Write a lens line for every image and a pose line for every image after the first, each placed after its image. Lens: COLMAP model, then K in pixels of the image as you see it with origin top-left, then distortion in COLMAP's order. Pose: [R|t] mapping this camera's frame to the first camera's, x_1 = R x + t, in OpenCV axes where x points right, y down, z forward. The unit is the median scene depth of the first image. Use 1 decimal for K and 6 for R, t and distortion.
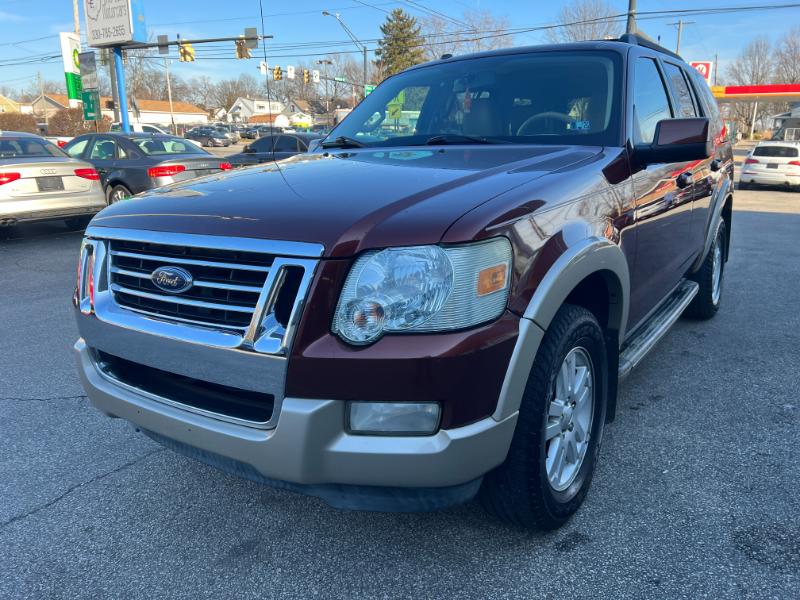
lens RADIAL K [[604.4, 0, 400.0], [0, 604.4, 300.0], [0, 0, 1]] dist [0.049601, -0.053371]
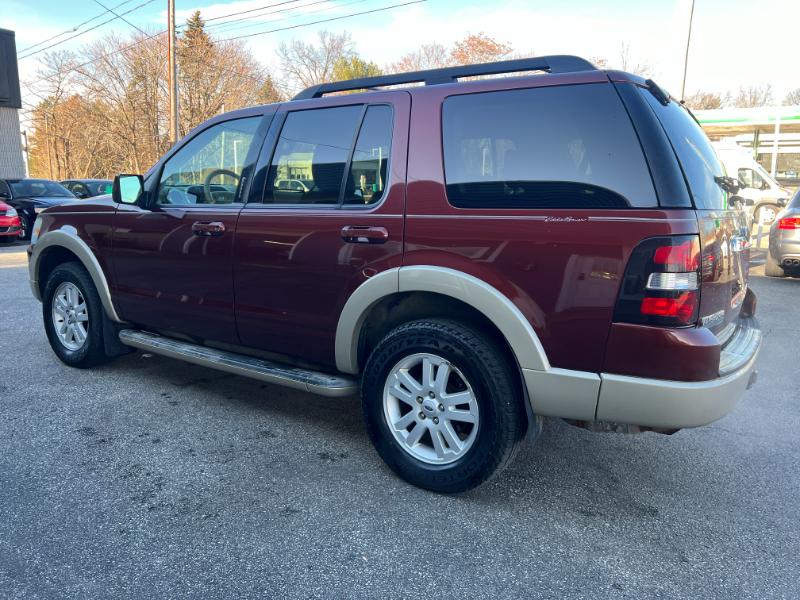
lens RADIAL K [[599.3, 0, 405.5], [0, 599.3, 295.8], [0, 0, 1]] dist [0.053615, -0.060300]
pose [[0.005092, 0.192926, -0.981200, 0.390922], [-0.268589, 0.945421, 0.184497, -0.095442], [0.963241, 0.262600, 0.056632, 0.334033]]
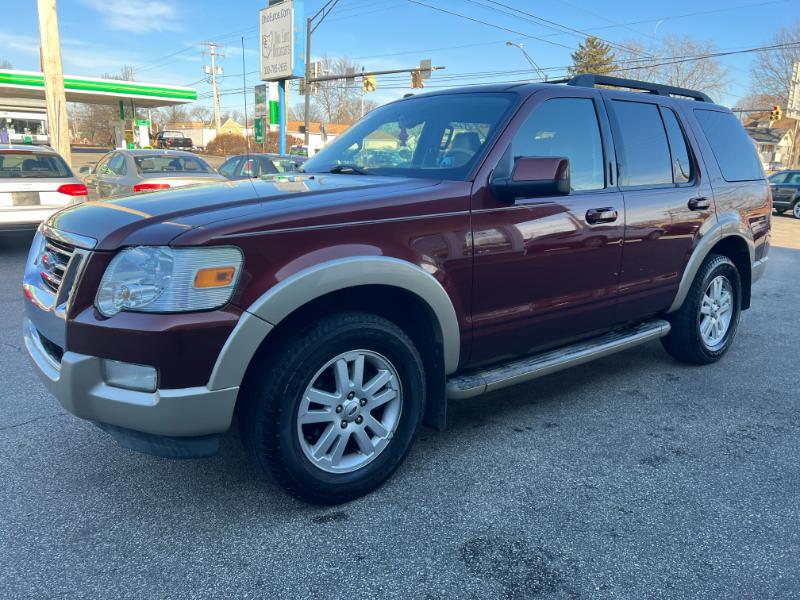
lens RADIAL K [[600.5, 0, 401.8], [0, 600.5, 294.6], [0, 0, 1]] dist [0.054566, -0.064438]
pose [[0.955787, 0.091495, -0.279464, 0.112979], [-0.104072, 0.994103, -0.030471, 0.000015], [0.275028, 0.058209, 0.959673, -0.013105]]
